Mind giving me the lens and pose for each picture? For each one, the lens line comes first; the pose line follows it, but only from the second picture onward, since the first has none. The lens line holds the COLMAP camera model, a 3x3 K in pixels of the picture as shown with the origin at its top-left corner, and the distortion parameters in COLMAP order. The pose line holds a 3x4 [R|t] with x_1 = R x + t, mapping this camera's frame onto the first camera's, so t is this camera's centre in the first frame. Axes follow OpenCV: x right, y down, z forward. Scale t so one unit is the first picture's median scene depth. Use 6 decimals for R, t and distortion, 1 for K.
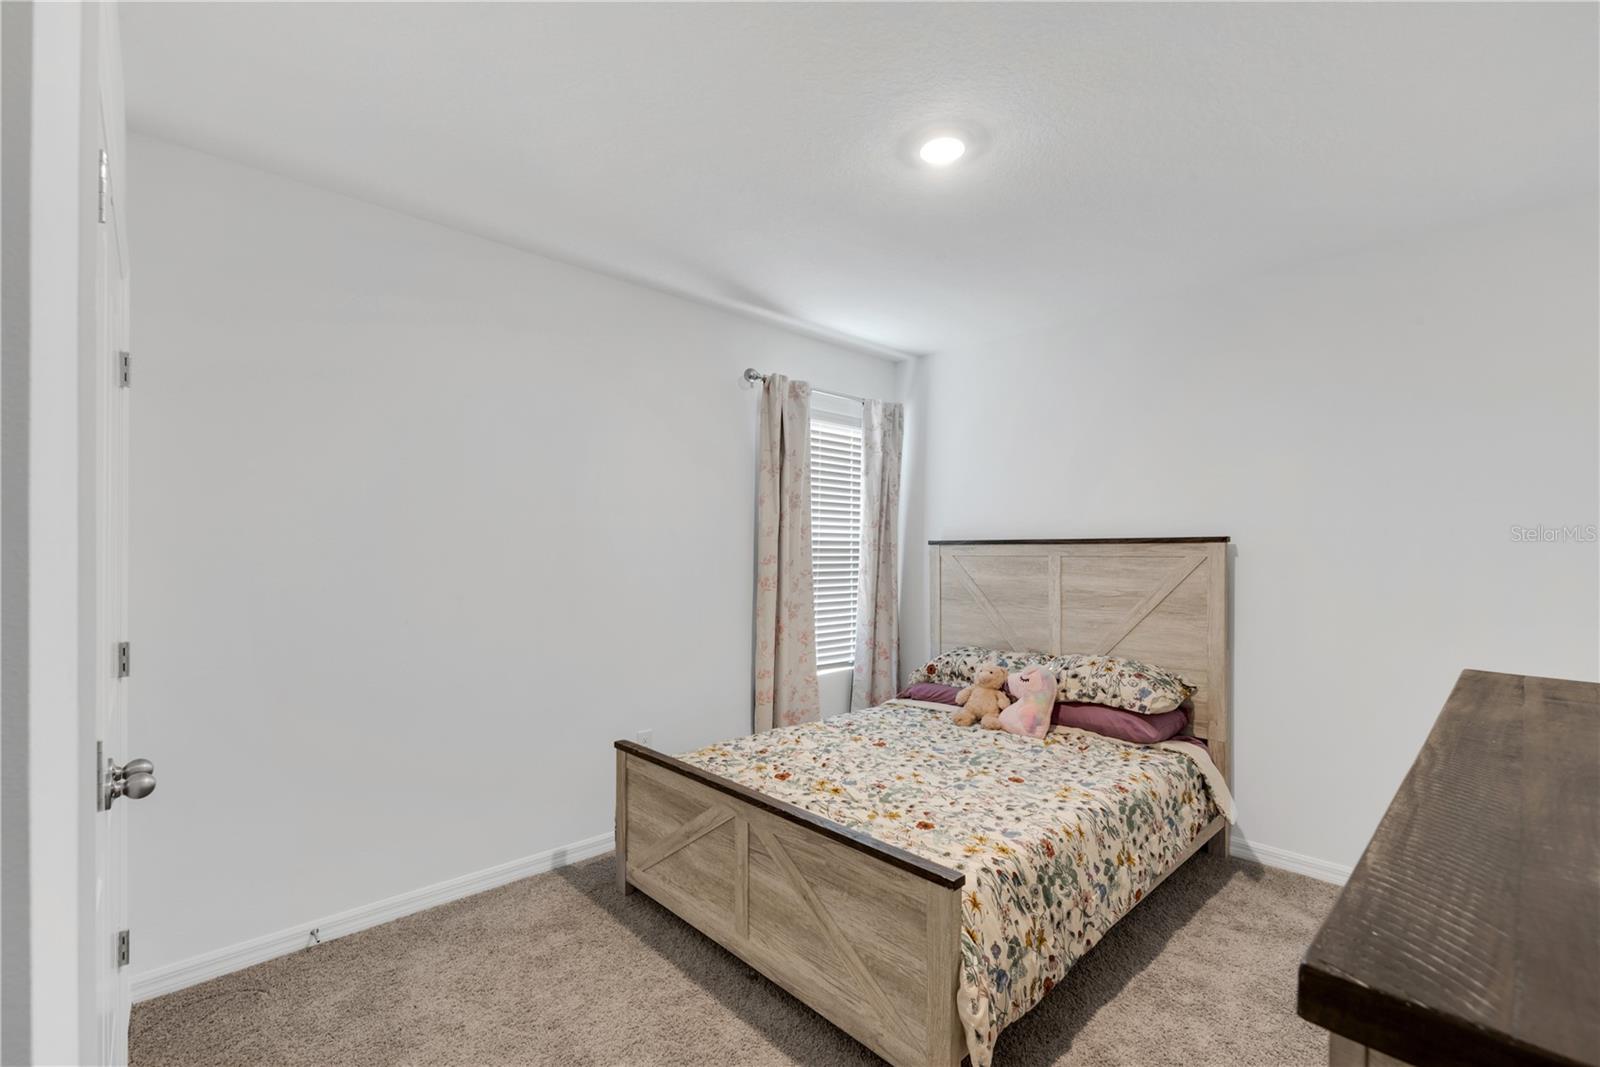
lens RADIAL K [[688.6, 0, 797.5], [0, 688.6, 533.0], [0, 0, 1]] dist [-0.002856, -0.000397]
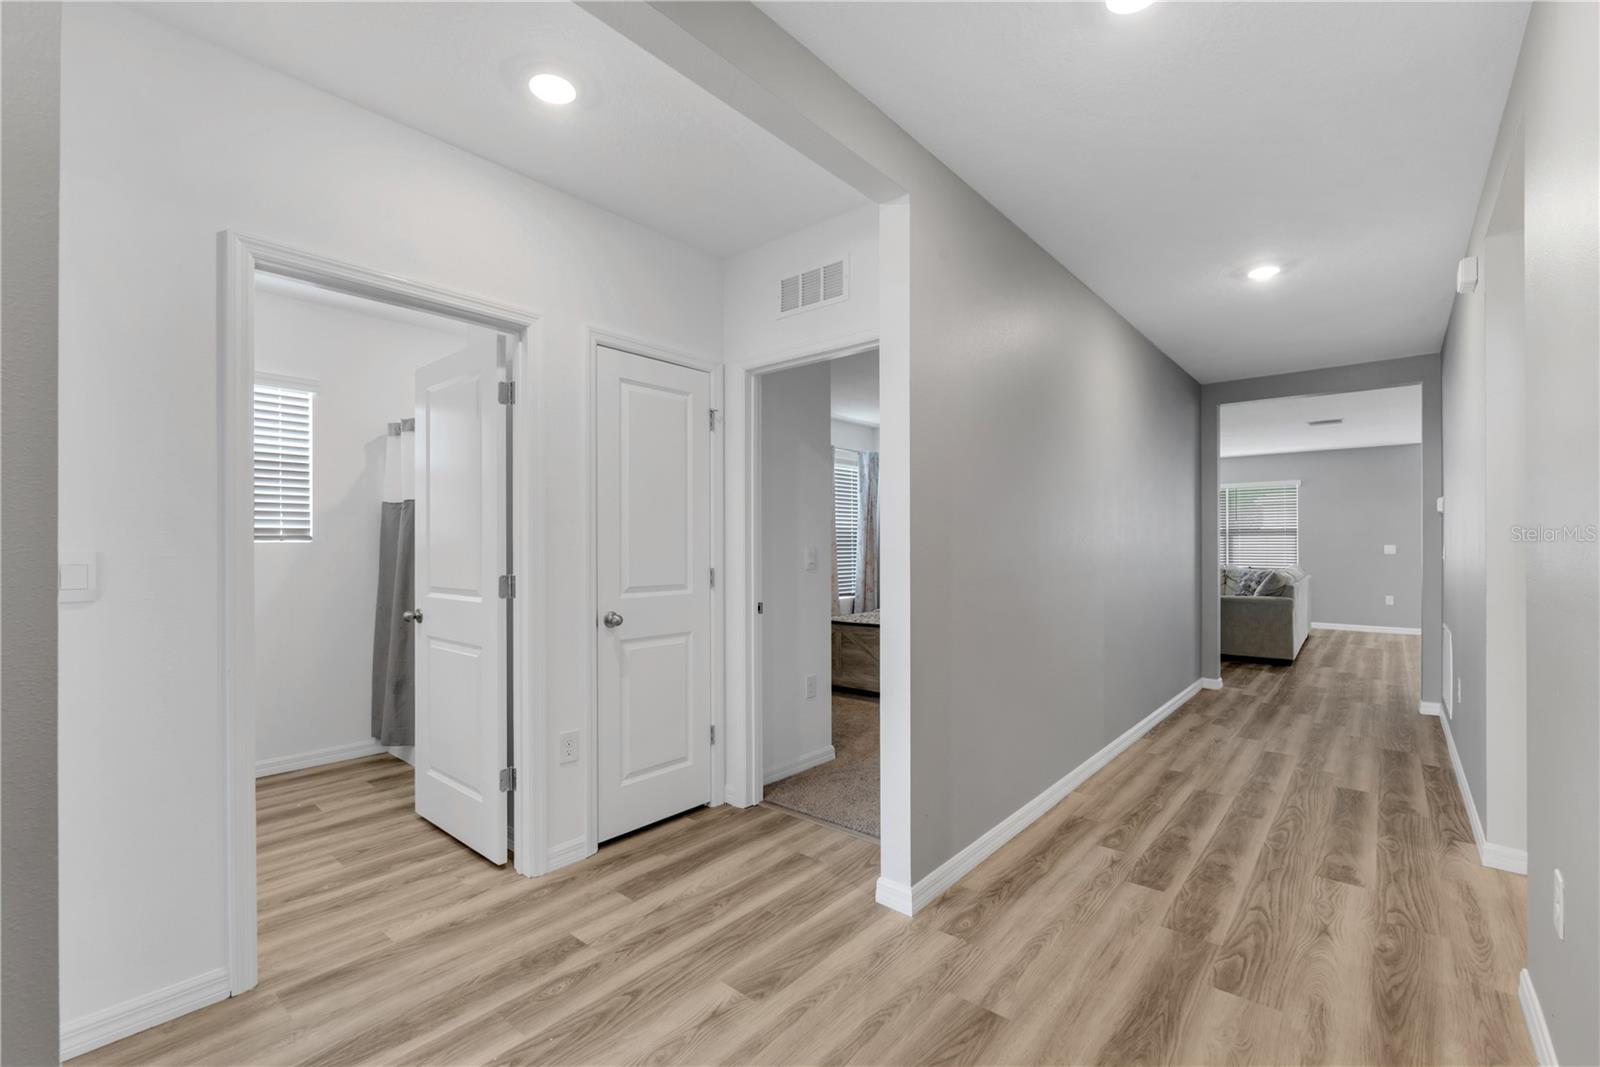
lens RADIAL K [[688.6, 0, 806.8], [0, 688.6, 529.7], [0, 0, 1]] dist [-0.002856, -0.000397]
pose [[0.992169, -0.006995, 0.124704, -0.277473], [0.007707, 0.999957, -0.005233, 0.025664], [-0.124662, 0.006153, 0.992180, -0.824818]]
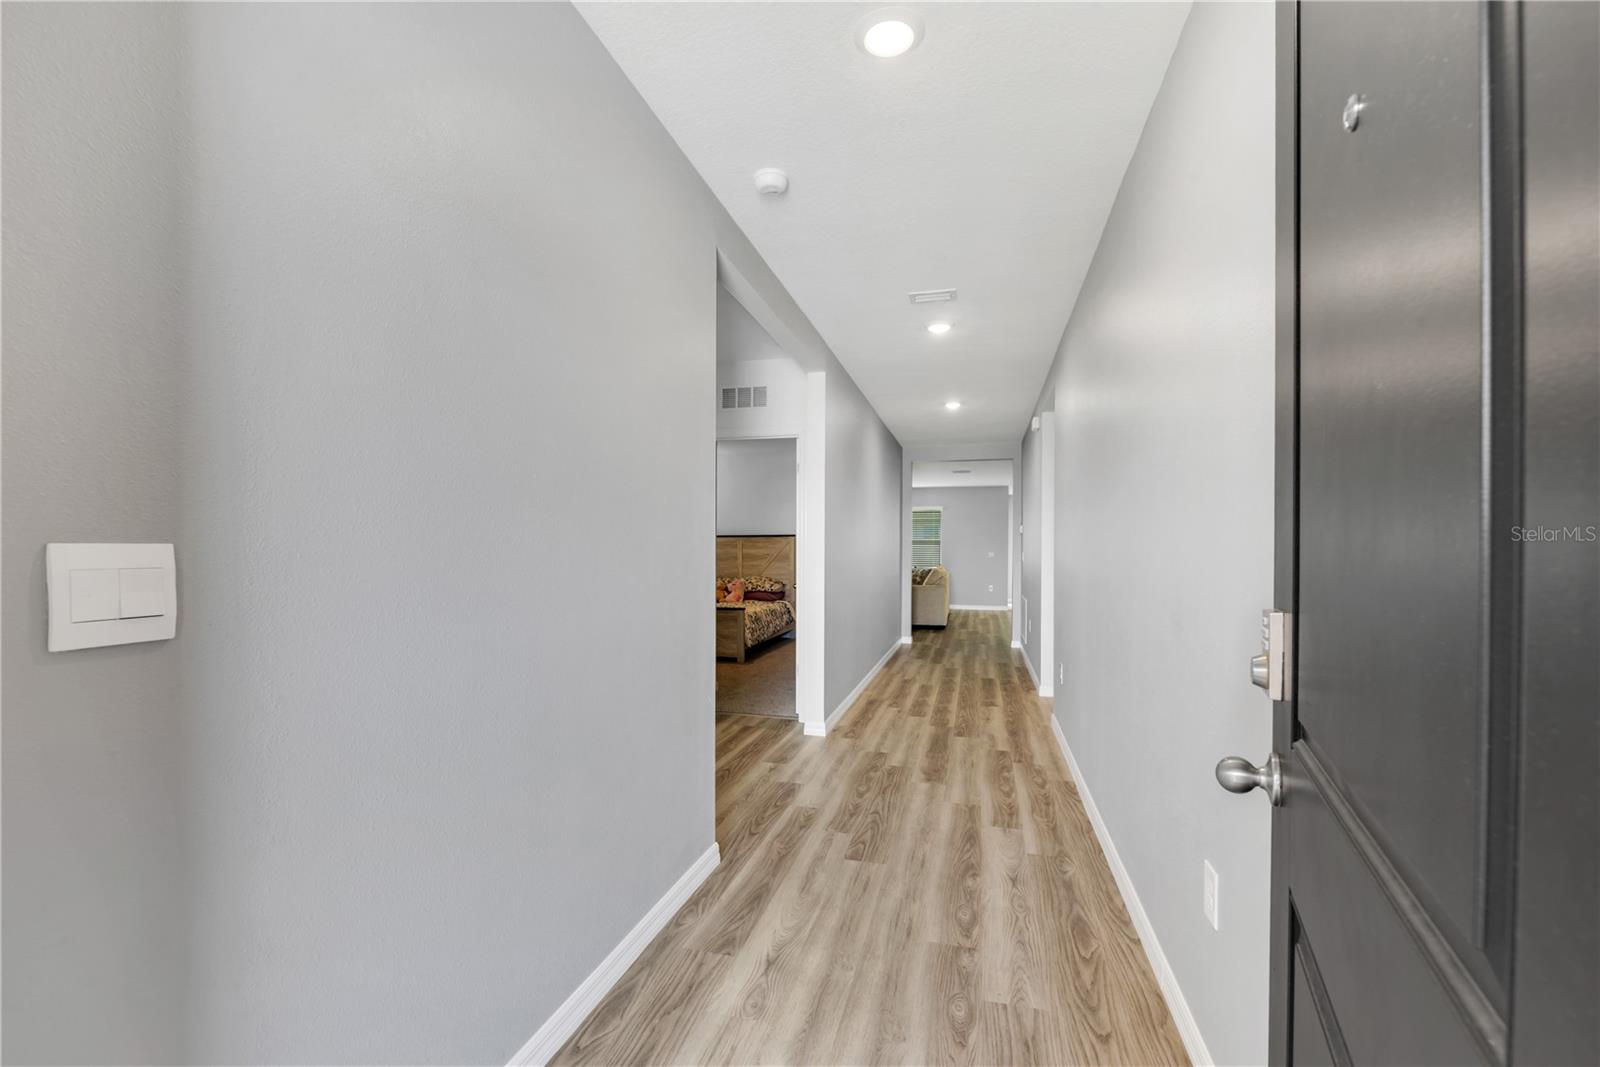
lens RADIAL K [[688.6, 0, 796.3], [0, 688.6, 540.0], [0, 0, 1]] dist [-0.002856, -0.000397]
pose [[0.842588, 0.004920, 0.538536, -0.770248], [-0.007722, 0.999966, 0.002946, 0.015151], [-0.538503, -0.006641, 0.842597, -1.196565]]
